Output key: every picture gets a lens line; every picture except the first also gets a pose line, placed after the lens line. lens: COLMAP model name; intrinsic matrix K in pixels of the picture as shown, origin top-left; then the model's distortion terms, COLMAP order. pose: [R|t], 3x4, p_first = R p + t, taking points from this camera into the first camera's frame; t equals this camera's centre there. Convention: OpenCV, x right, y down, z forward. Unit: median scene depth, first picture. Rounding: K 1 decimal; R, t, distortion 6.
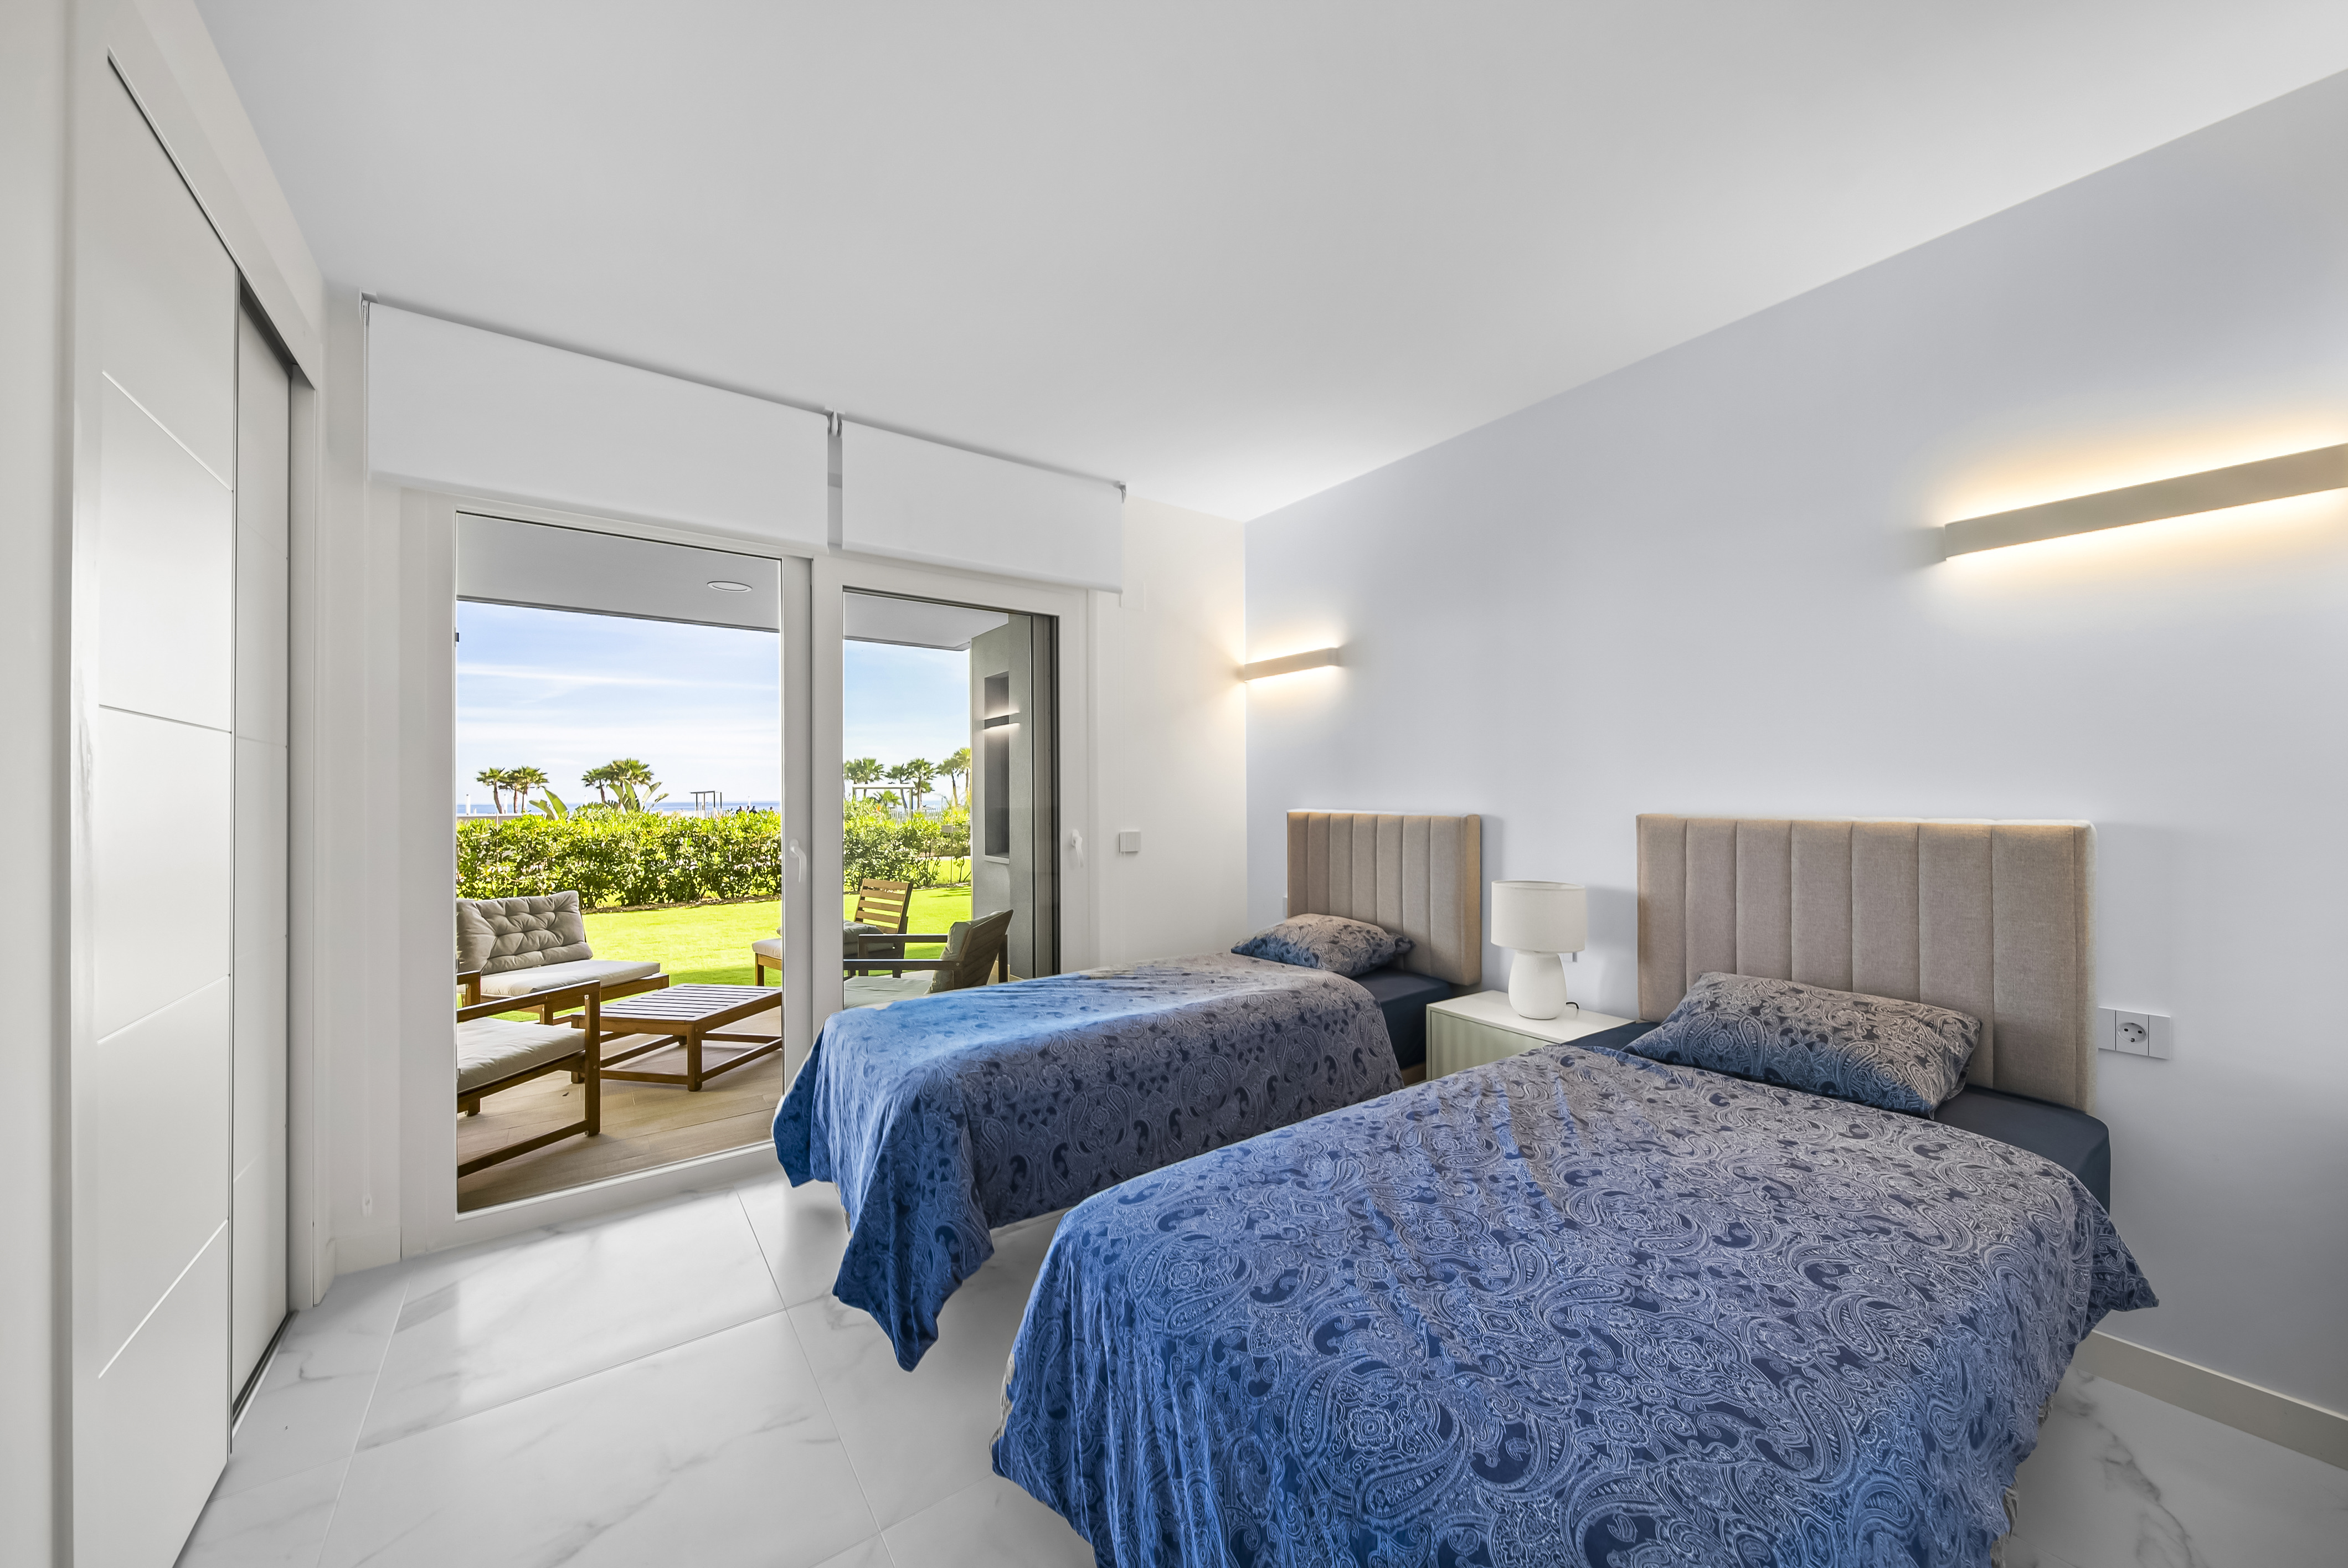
lens RADIAL K [[828.5, 0, 1177.1], [0, 828.5, 790.3], [0, 0, 1]] dist [-0.002280, -0.000436]
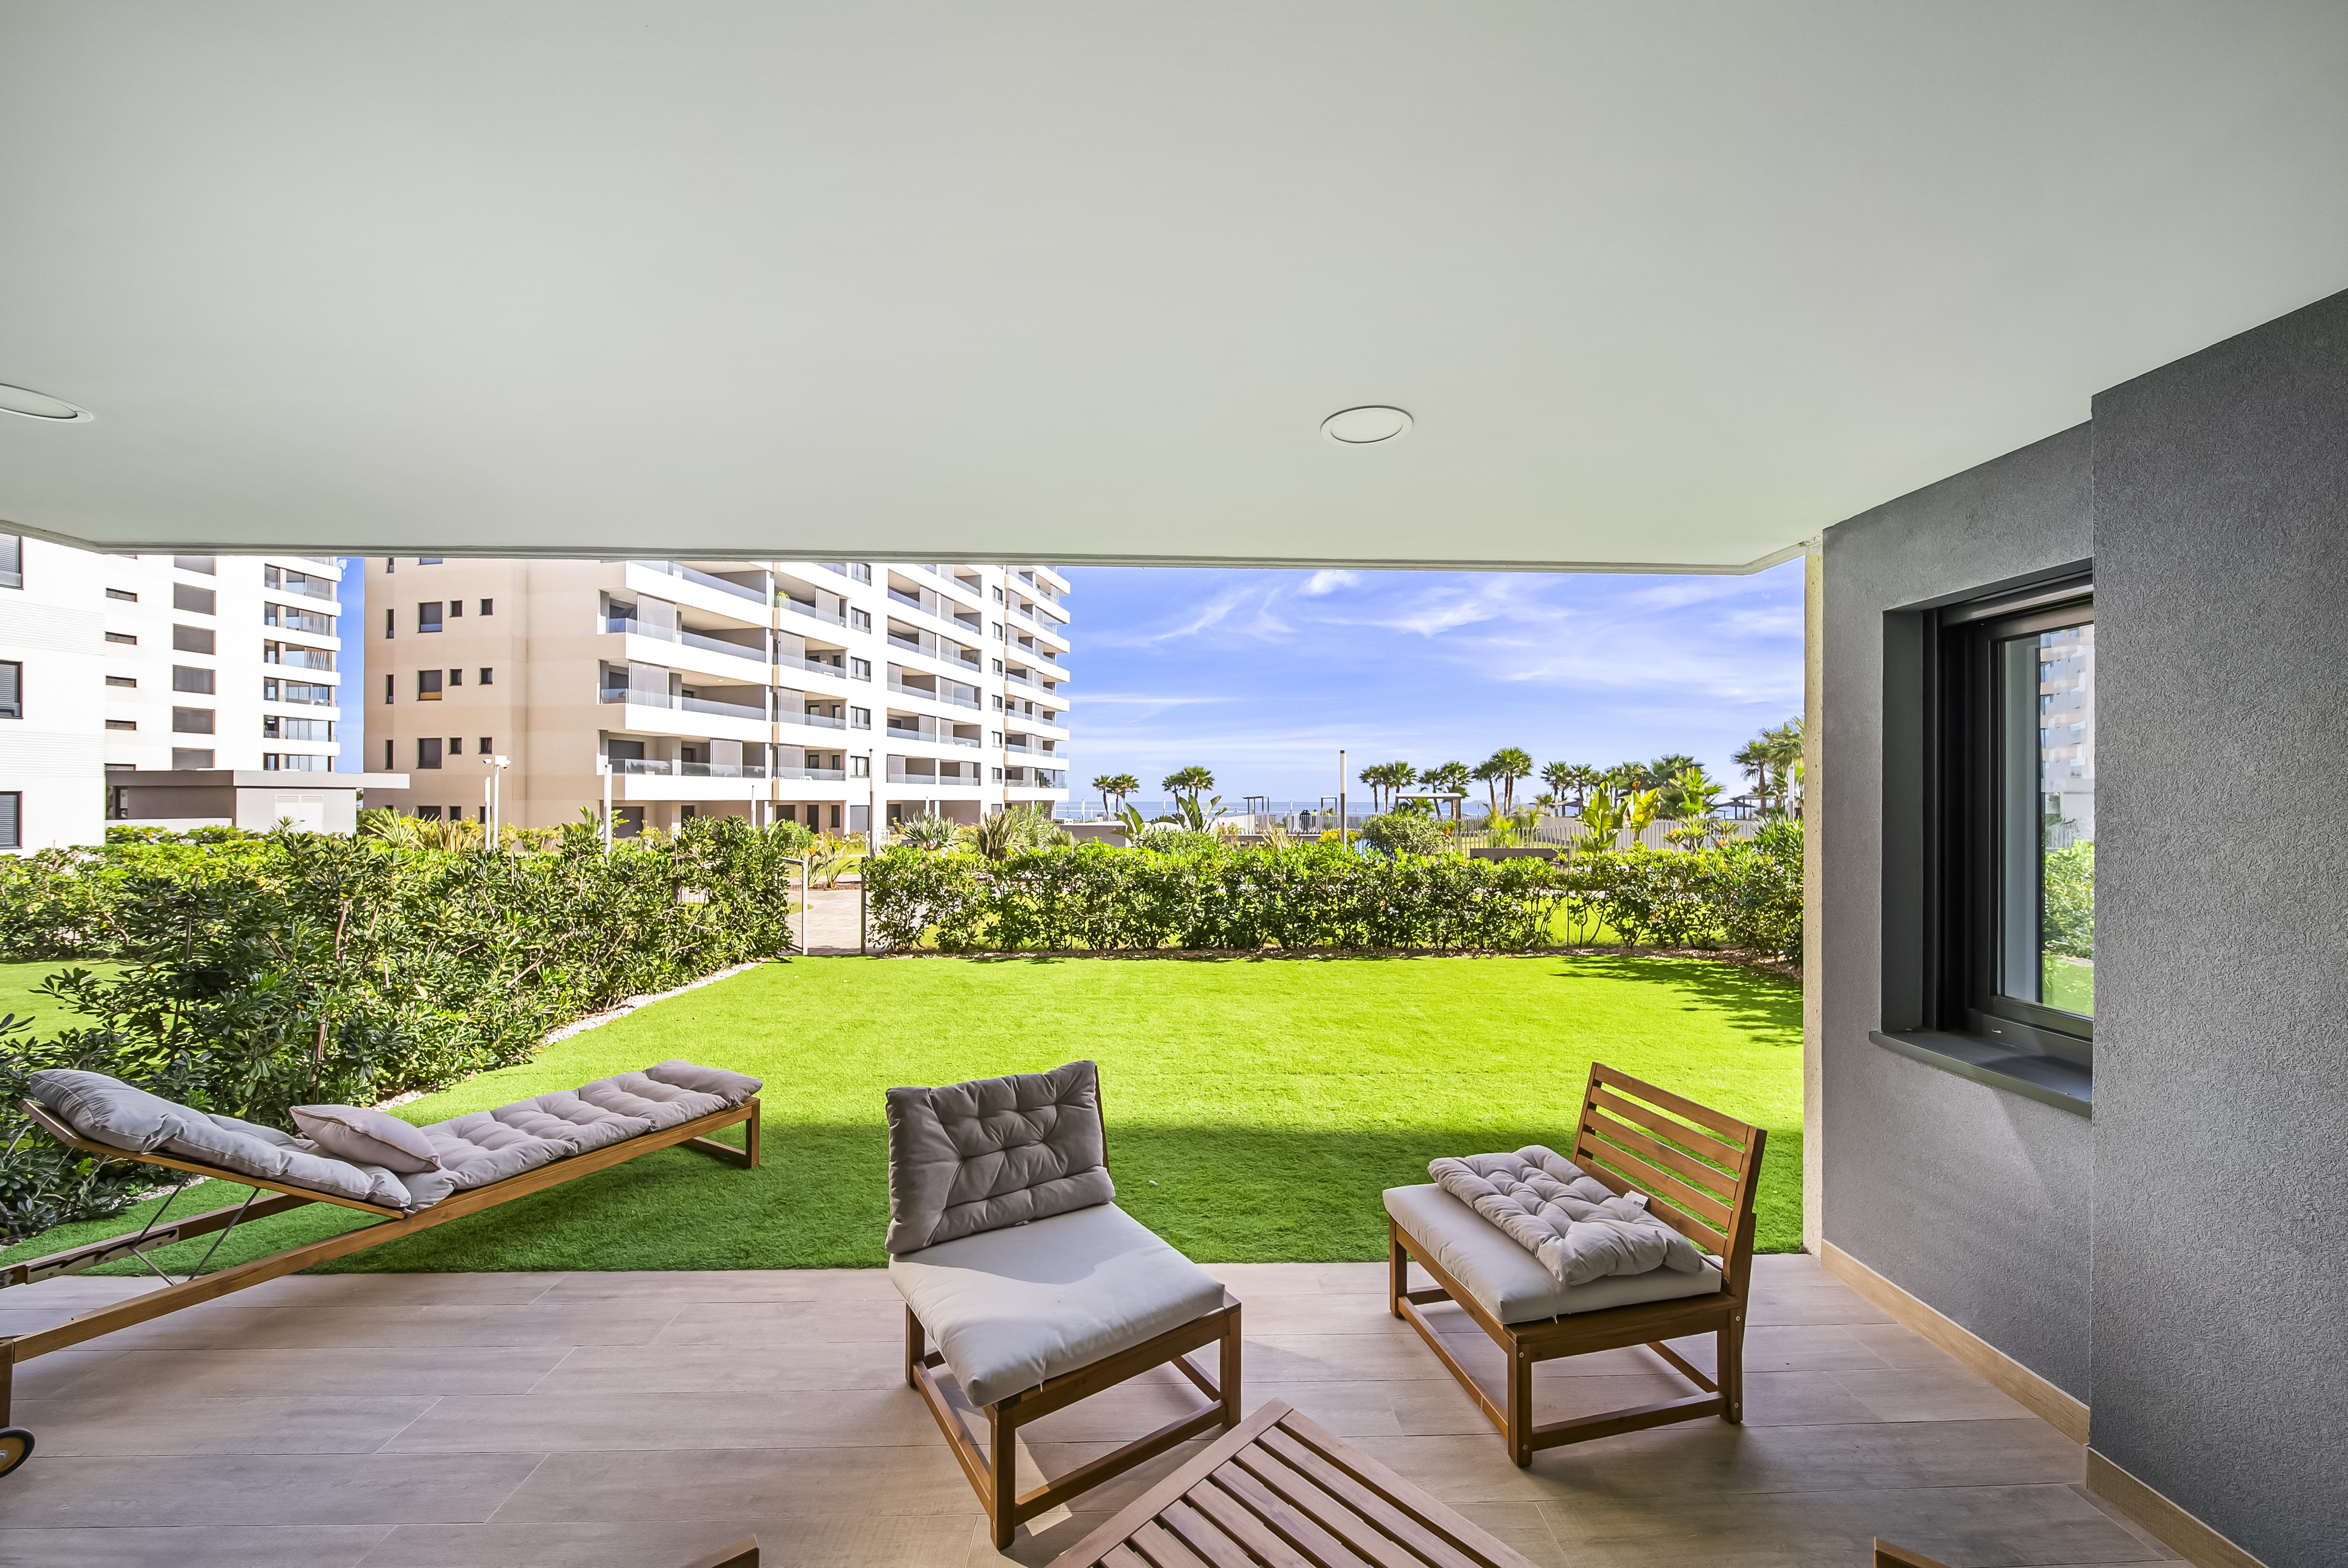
lens RADIAL K [[828.5, 0, 1177.1], [0, 828.5, 790.3], [0, 0, 1]] dist [-0.002280, -0.000436]
pose [[0.820302, 0.004243, -0.571914, -0.168075], [-0.005230, 0.999986, -0.000082, -0.025217], [0.571906, 0.003058, 0.820313, 0.265302]]
